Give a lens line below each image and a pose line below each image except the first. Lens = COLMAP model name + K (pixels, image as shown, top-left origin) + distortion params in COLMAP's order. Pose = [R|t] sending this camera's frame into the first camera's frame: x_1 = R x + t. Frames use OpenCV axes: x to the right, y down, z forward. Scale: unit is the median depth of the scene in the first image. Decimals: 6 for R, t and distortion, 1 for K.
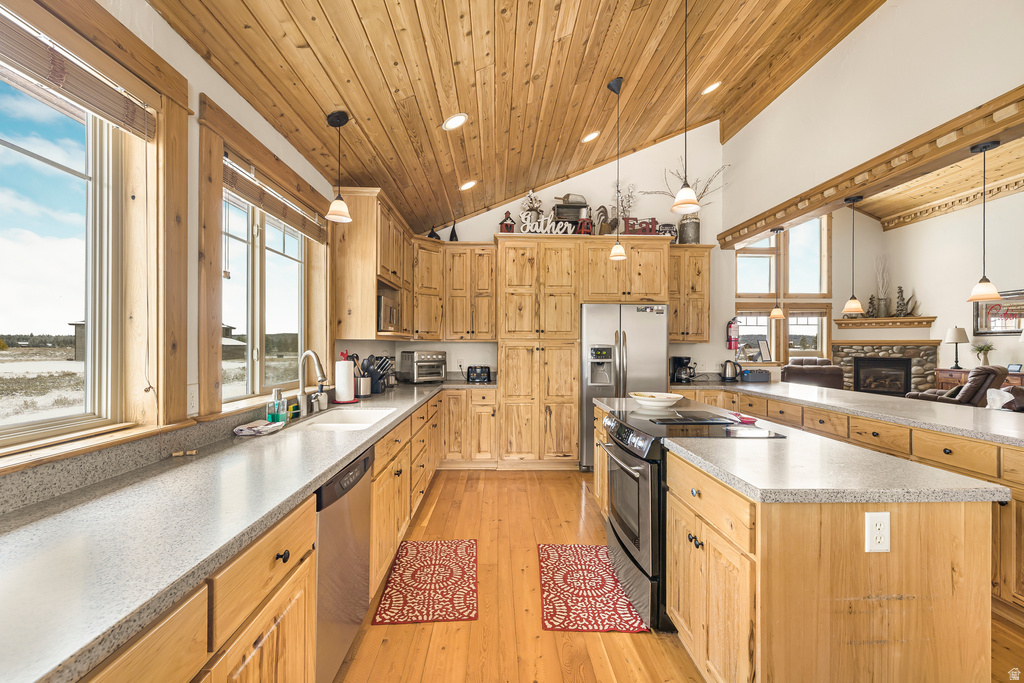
lens RADIAL K [[441.4, 0, 513.2], [0, 441.4, 343.0], [0, 0, 1]] dist [-0.006503, 0.001777]
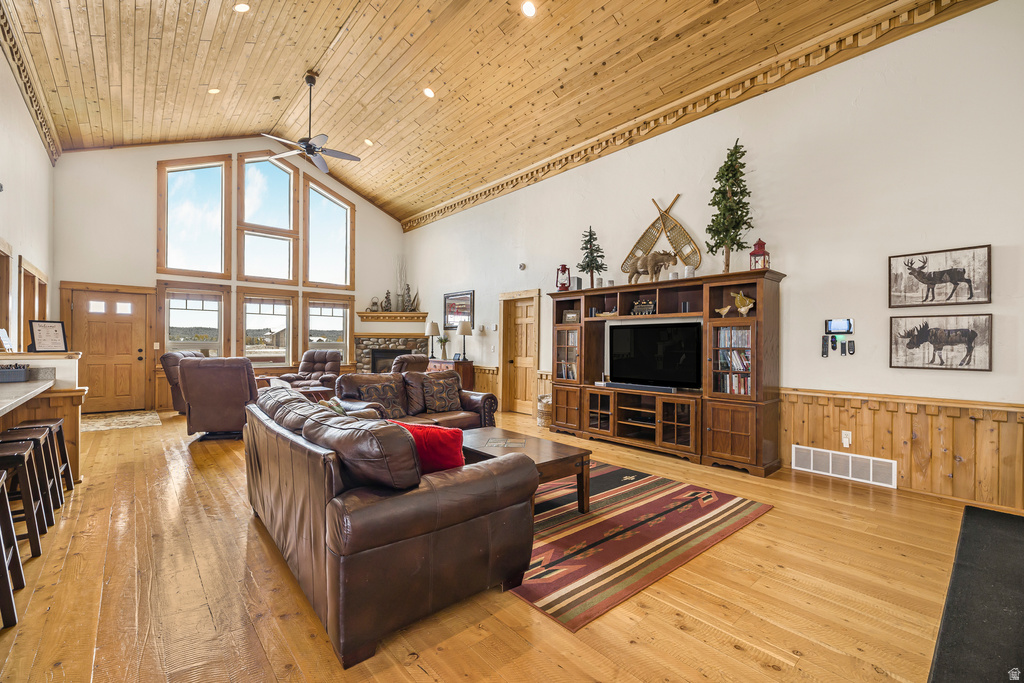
lens RADIAL K [[441.4, 0, 509.2], [0, 441.4, 342.8], [0, 0, 1]] dist [-0.006503, 0.001777]
pose [[0.771720, 0.006385, 0.635930, 0.789042], [-0.011700, 0.999923, 0.004159, 0.020573], [-0.635854, -0.010650, 0.771736, -0.014951]]
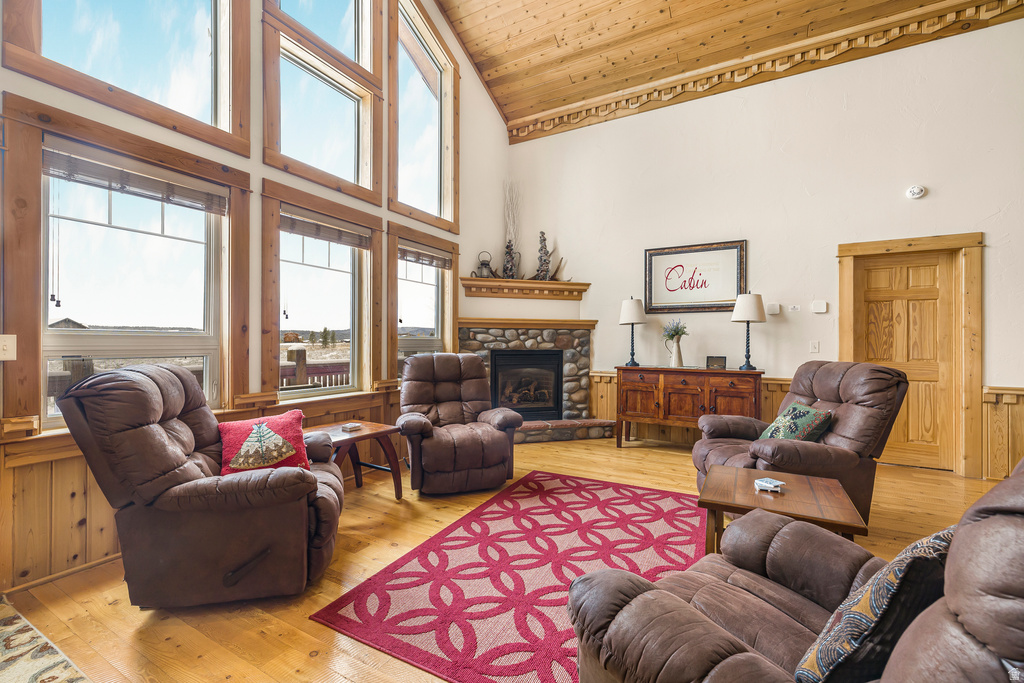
lens RADIAL K [[441.4, 0, 504.6], [0, 441.4, 345.7], [0, 0, 1]] dist [-0.006503, 0.001777]
pose [[0.518632, -0.005978, 0.854977, 0.698521], [-0.007722, 0.999902, 0.011676, 0.045287], [-0.854963, -0.012657, 0.518535, 1.524589]]
